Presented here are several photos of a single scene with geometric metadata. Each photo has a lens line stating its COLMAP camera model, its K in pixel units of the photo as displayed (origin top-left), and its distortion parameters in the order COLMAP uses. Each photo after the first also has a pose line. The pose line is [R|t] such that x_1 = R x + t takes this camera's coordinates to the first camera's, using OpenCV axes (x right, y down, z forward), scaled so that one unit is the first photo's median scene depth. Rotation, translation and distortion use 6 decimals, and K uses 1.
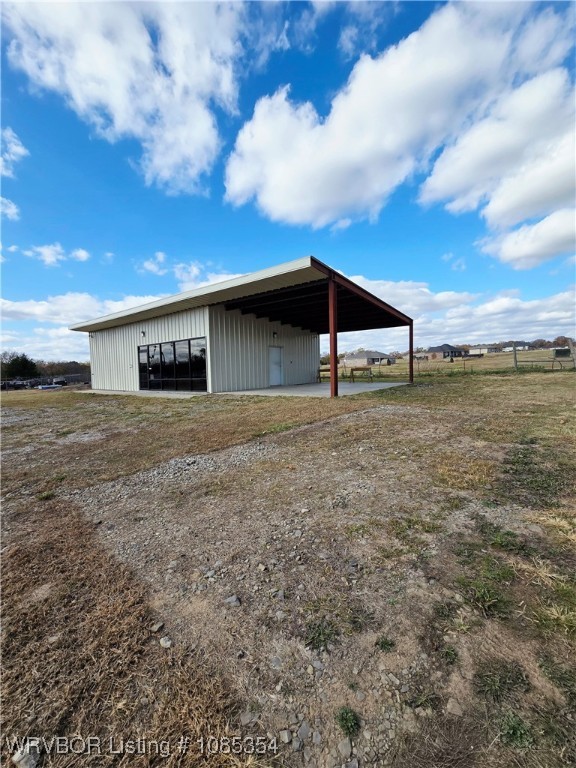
lens RADIAL K [[311.7, 0, 288.0], [0, 311.7, 384.0], [0, 0, 1]] dist [-0.032610, -0.000135]
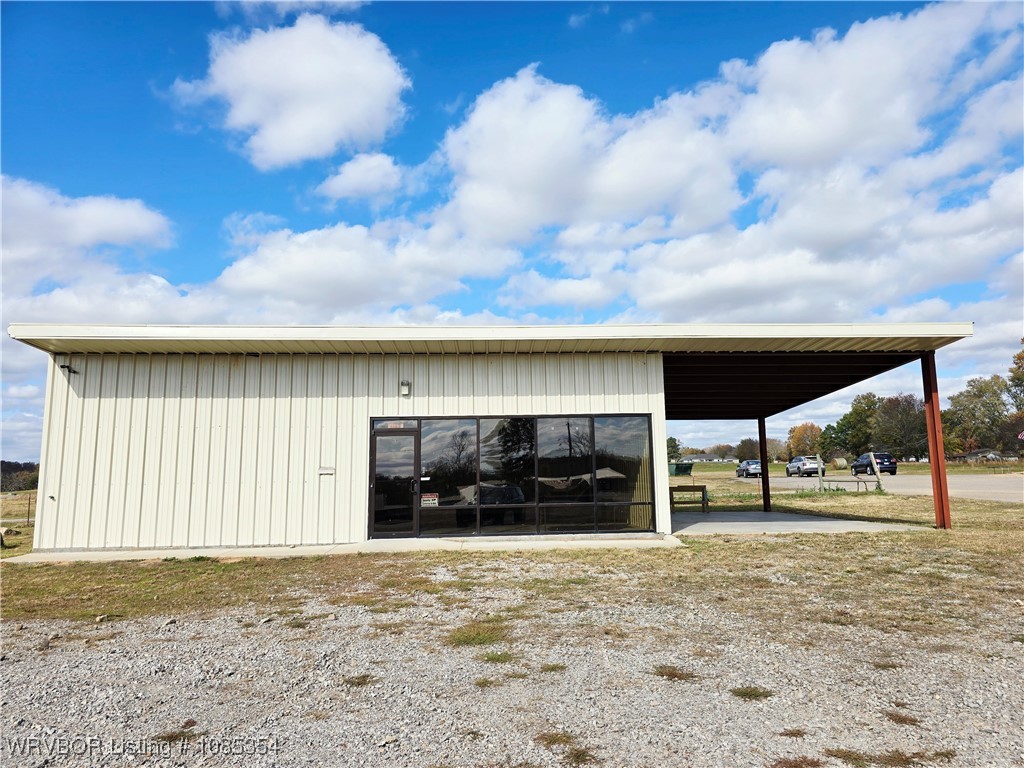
lens RADIAL K [[676.4, 0, 512.0], [0, 676.4, 384.0], [0, 0, 1]] dist [0.032459, -0.003759]
pose [[0.748791, 0.124719, 0.650966, -0.923194], [0.035957, 0.973047, -0.227786, 0.031126], [-0.661830, 0.193971, 0.724124, 0.298890]]
